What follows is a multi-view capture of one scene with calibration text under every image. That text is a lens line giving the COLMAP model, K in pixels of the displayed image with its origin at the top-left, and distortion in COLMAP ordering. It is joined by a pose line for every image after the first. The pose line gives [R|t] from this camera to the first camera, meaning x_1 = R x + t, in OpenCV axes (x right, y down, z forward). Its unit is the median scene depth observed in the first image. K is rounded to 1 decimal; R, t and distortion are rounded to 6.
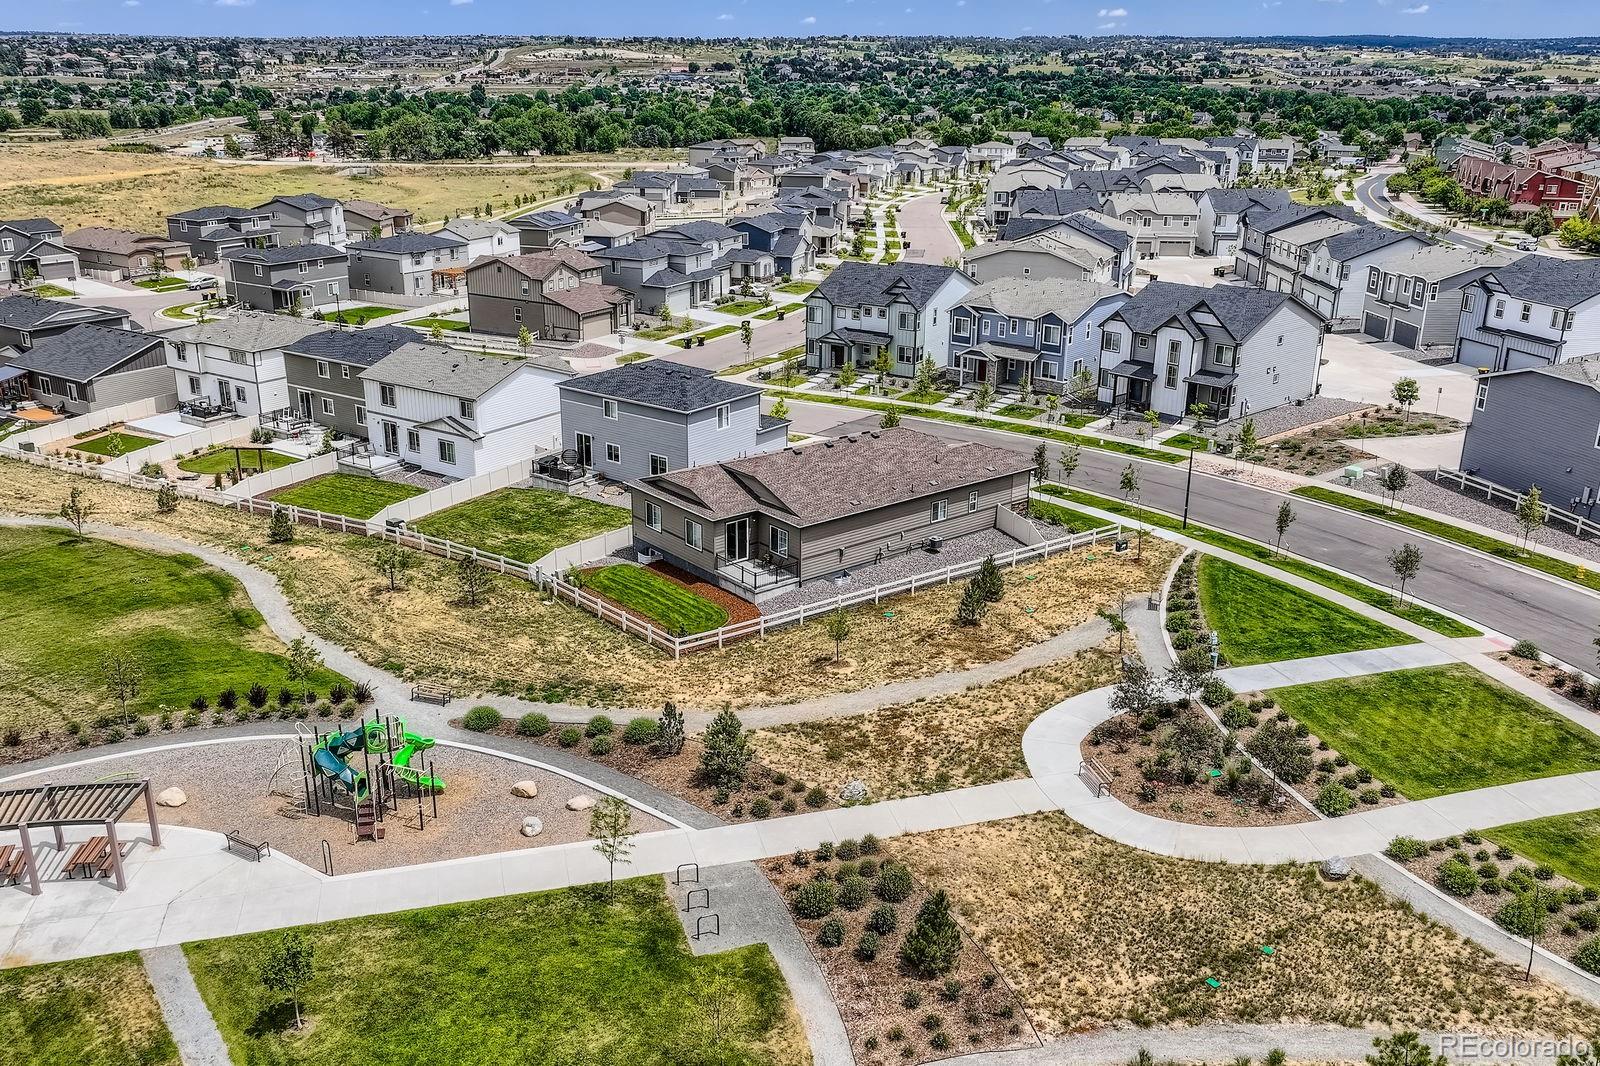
lens RADIAL K [[1346.5, 0, 790.9], [0, 1346.5, 534.2], [0, 0, 1]] dist [0.006189, -0.007135]
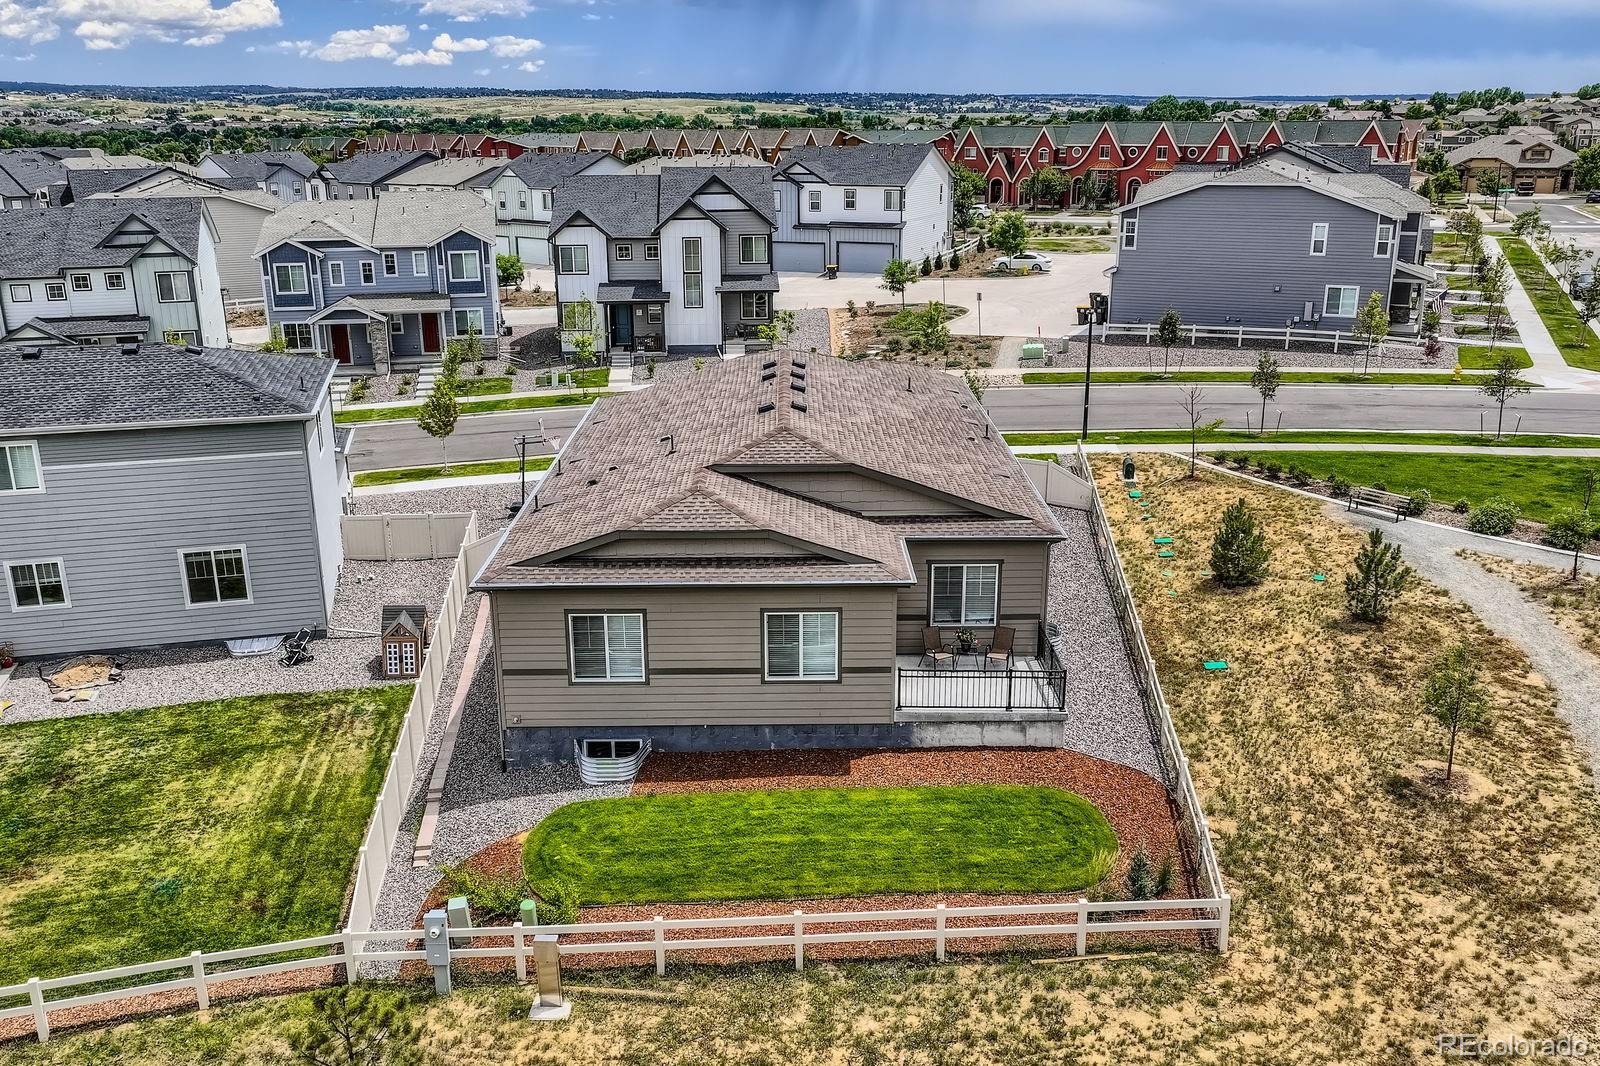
lens RADIAL K [[1350.5, 0, 792.8], [0, 1350.5, 538.9], [0, 0, 1]] dist [0.011168, -0.006274]
pose [[0.625176, -0.245591, 0.740837, -0.330878], [0.268624, 0.958918, 0.091199, -0.060533], [-0.732800, 0.141991, 0.665464, 0.717844]]
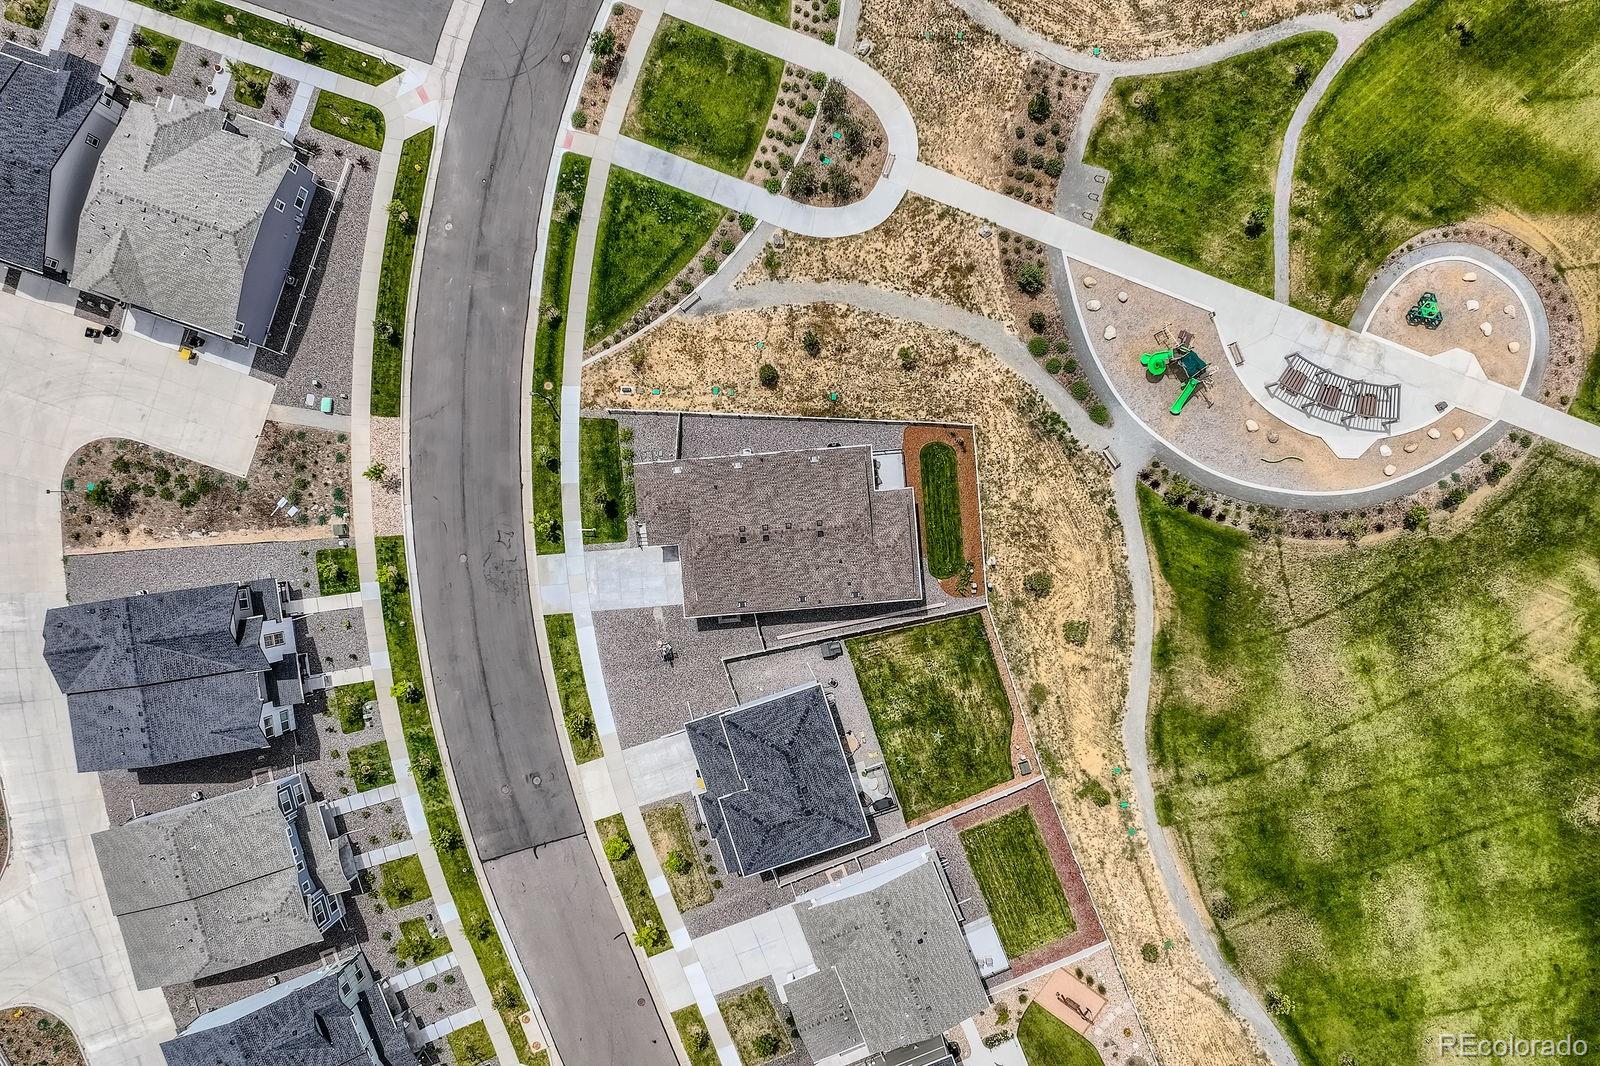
lens RADIAL K [[1346.5, 0, 790.9], [0, 1346.5, 534.2], [0, 0, 1]] dist [0.006189, -0.007135]
pose [[-0.826285, -0.562686, -0.025255, 0.058354], [0.172097, -0.294904, 0.939901, -1.341433], [-0.536317, 0.772280, 0.340511, 0.563770]]
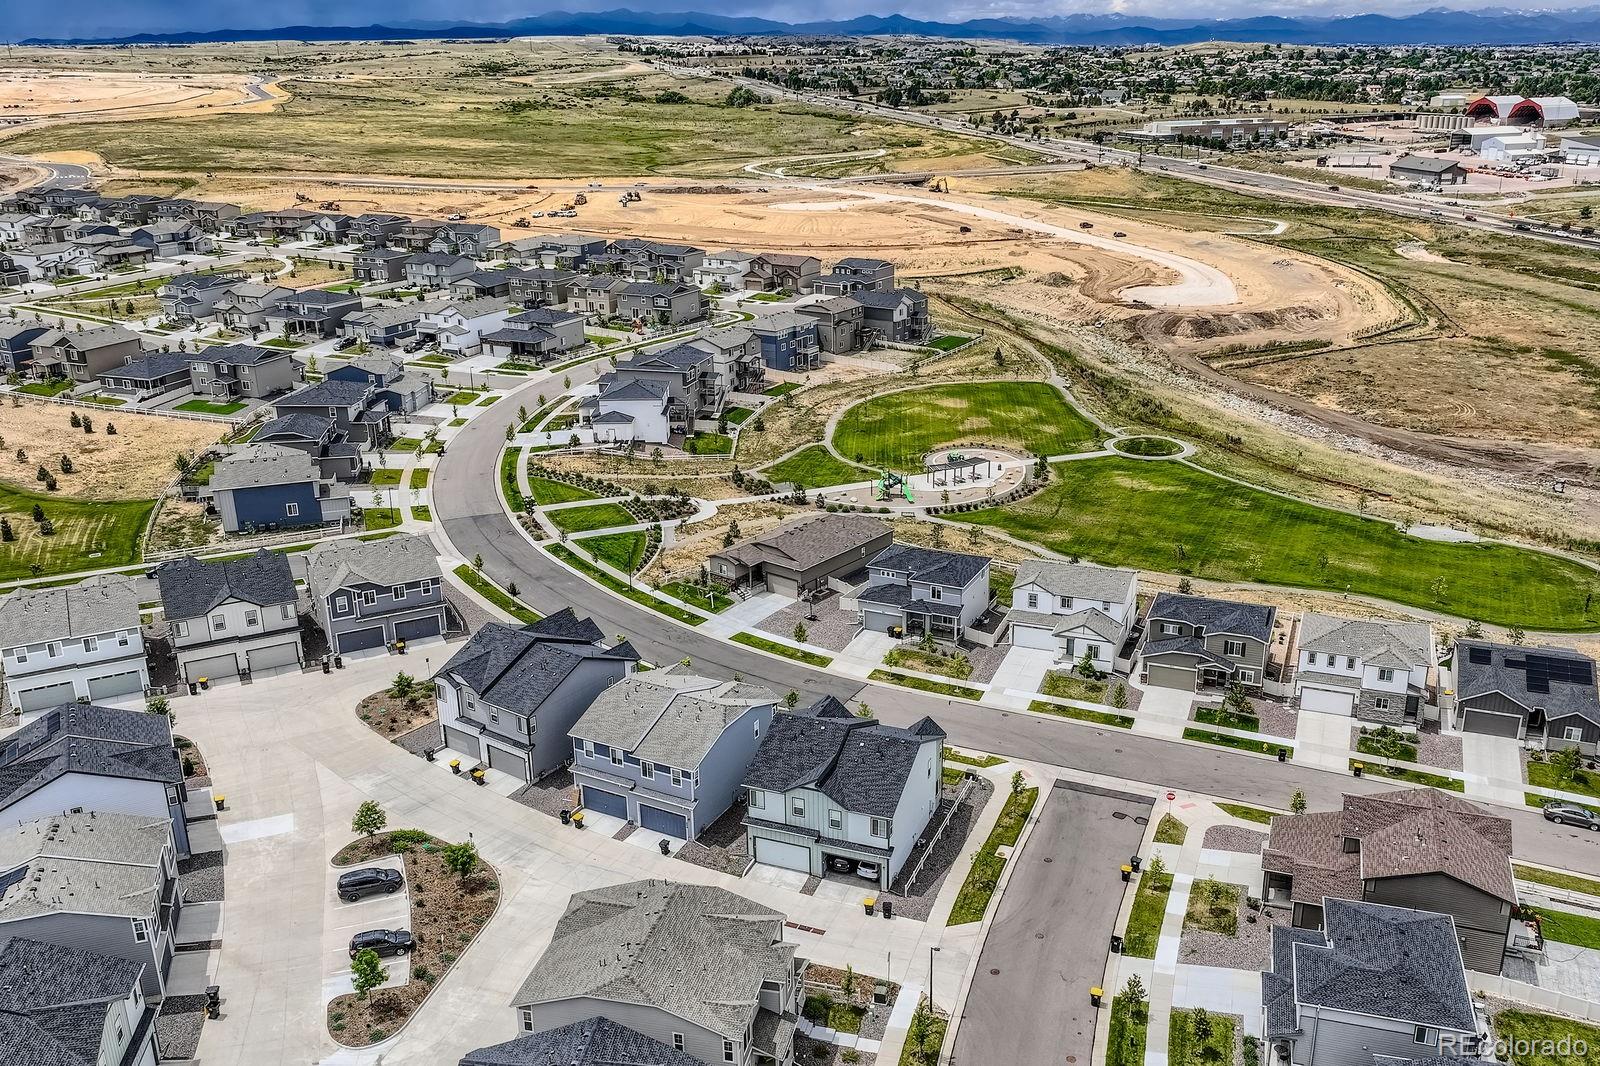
lens RADIAL K [[1346.5, 0, 790.9], [0, 1346.5, 534.2], [0, 0, 1]] dist [0.006189, -0.007135]
pose [[-0.979478, 0.071999, -0.188253, 0.459353], [-0.061760, 0.781873, 0.620371, -1.409986], [0.191857, 0.619266, -0.761381, 2.689715]]
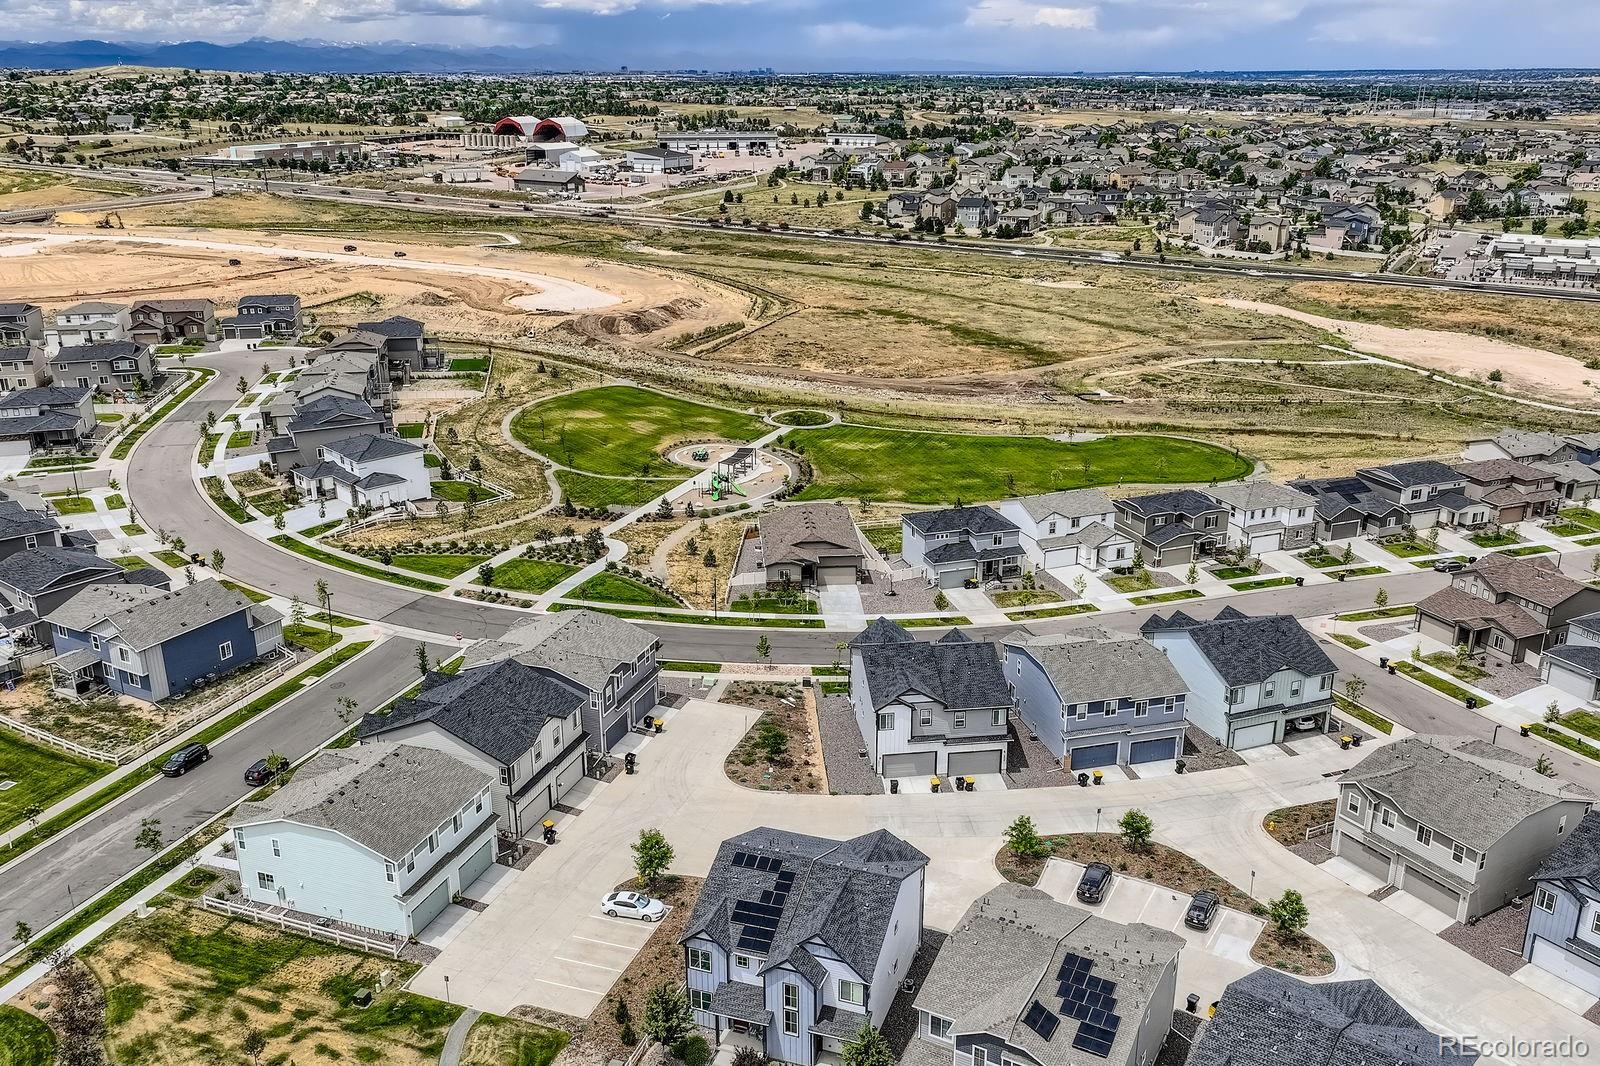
lens RADIAL K [[1346.5, 0, 790.9], [0, 1346.5, 534.2], [0, 0, 1]] dist [0.006189, -0.007135]
pose [[-0.574060, 0.260216, -0.776365, 1.791425], [-0.272101, 0.833650, 0.480613, -1.118089], [0.772280, 0.487150, -0.407761, 1.928429]]
